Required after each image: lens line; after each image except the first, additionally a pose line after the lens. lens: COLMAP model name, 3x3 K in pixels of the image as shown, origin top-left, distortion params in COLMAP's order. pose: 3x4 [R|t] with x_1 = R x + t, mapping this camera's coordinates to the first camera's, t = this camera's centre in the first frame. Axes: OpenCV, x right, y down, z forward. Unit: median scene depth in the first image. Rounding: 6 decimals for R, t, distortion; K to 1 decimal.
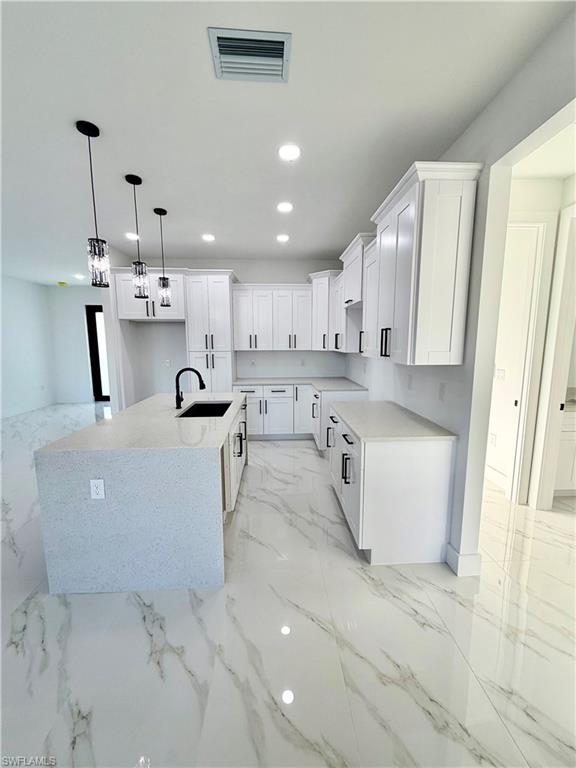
lens RADIAL K [[306.2, 0, 288.6], [0, 306.2, 379.6], [0, 0, 1]] dist [0.004172, 0.000159]
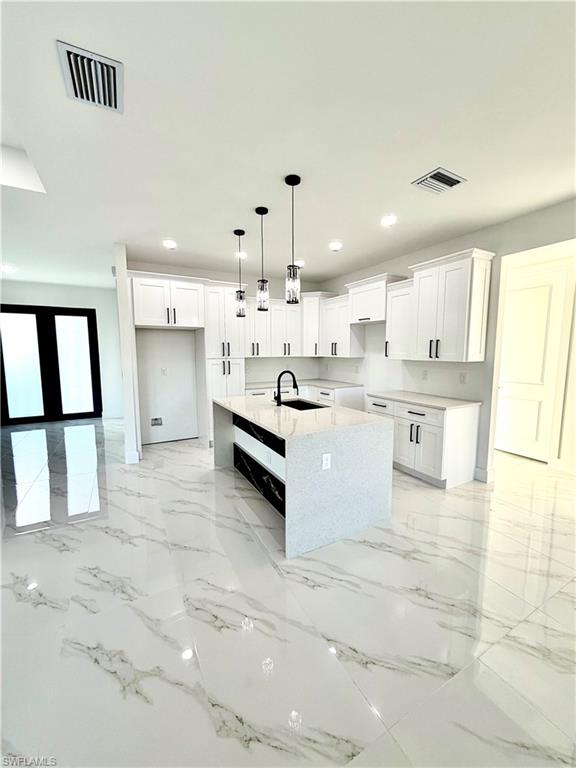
lens RADIAL K [[307.1, 0, 286.6], [0, 307.1, 378.5], [0, 0, 1]] dist [-0.000730, 0.010047]
pose [[0.897727, -0.040483, 0.438689, -0.552244], [0.055467, 0.998231, -0.021388, 0.011722], [-0.437047, 0.043533, 0.898384, -0.040885]]
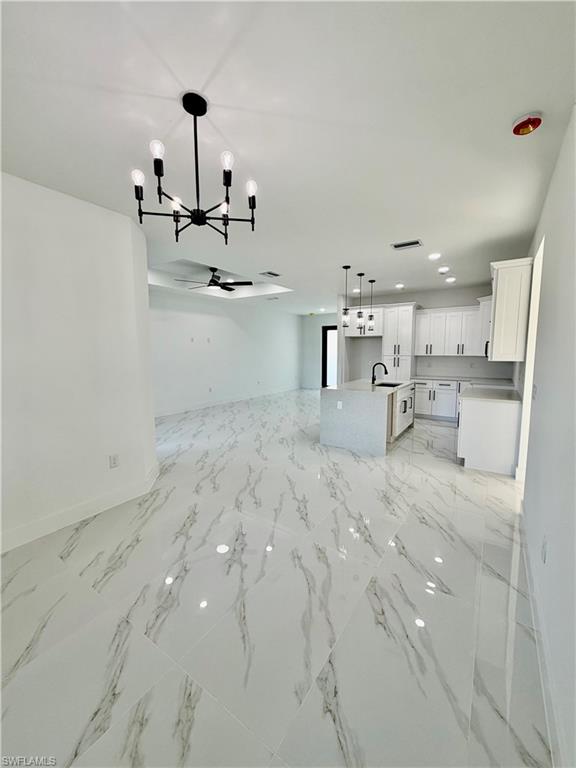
lens RADIAL K [[308.2, 0, 288.4], [0, 308.2, 382.5], [0, 0, 1]] dist [-0.000589, 0.000146]
pose [[0.802420, 0.063331, -0.593390, 0.239749], [-0.074413, 0.997211, 0.005803, 0.075455], [0.592102, 0.039499, 0.804894, -0.577336]]
